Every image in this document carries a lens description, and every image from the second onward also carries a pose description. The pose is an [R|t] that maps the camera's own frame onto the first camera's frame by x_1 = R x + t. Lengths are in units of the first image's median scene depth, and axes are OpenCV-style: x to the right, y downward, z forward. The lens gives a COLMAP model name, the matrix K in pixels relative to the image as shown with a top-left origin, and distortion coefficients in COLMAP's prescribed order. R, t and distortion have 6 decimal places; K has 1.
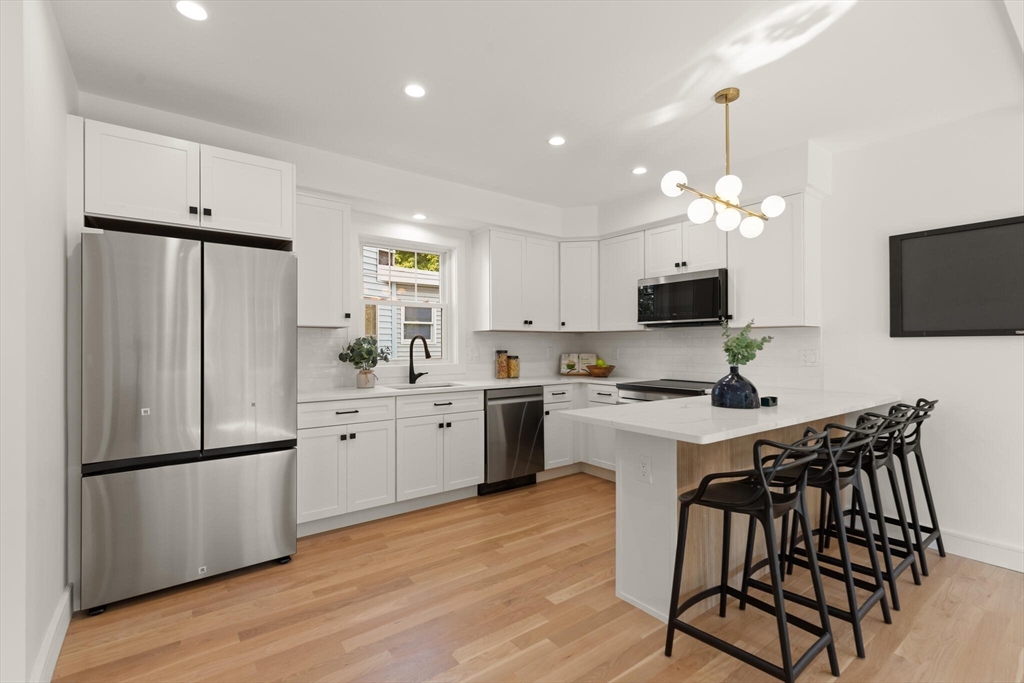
lens RADIAL K [[473.3, 0, 502.7], [0, 473.3, 344.1], [0, 0, 1]] dist [0.000848, 0.000454]
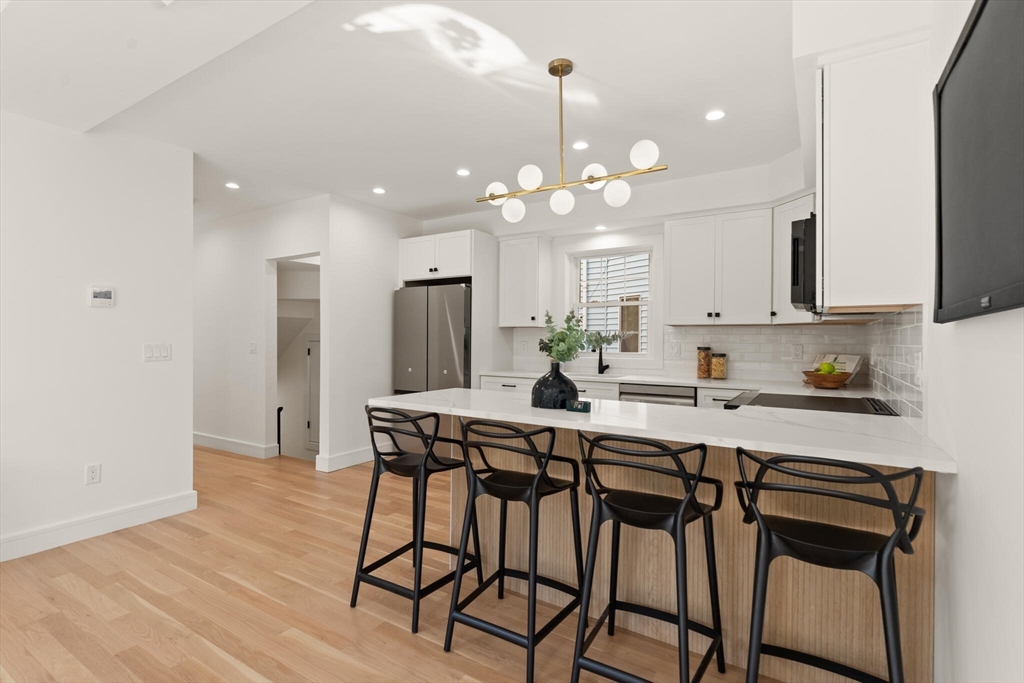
lens RADIAL K [[473.3, 0, 501.1], [0, 473.3, 337.4], [0, 0, 1]] dist [0.000848, 0.000454]
pose [[0.375676, -0.001040, -0.926751, 0.761859], [-0.005412, 0.999980, -0.003316, 0.000177], [0.926735, 0.006262, 0.375663, 0.324378]]
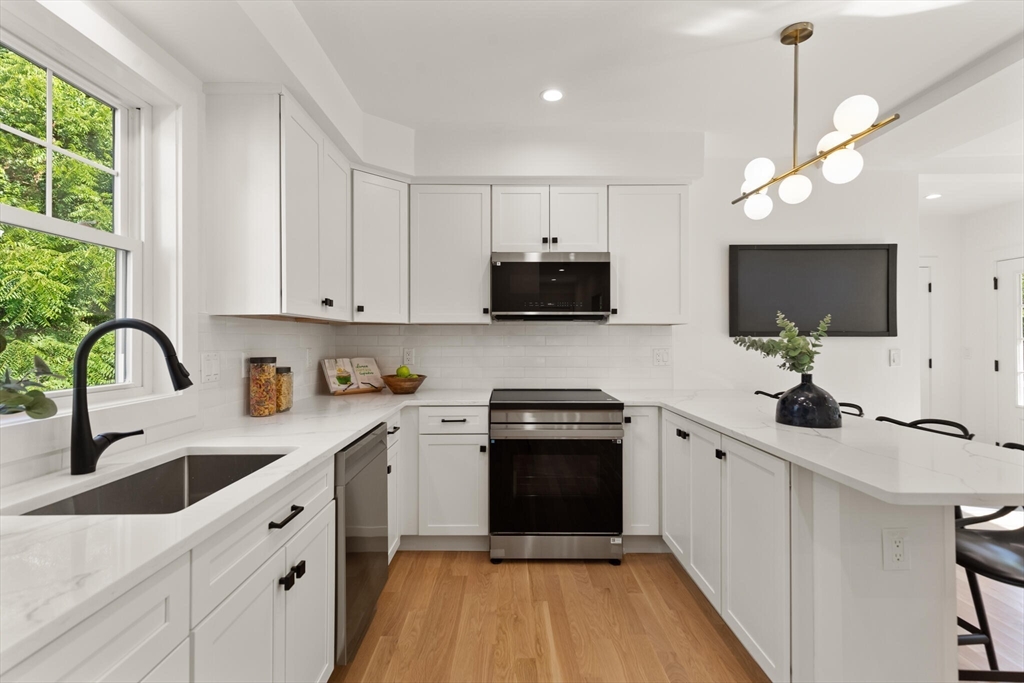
lens RADIAL K [[473.3, 0, 504.6], [0, 473.3, 334.3], [0, 0, 1]] dist [0.000848, 0.000454]
pose [[0.585750, 0.010933, 0.810418, -0.274393], [-0.001673, 0.999923, -0.012280, -0.004670], [-0.810490, 0.005837, 0.585723, 0.569591]]
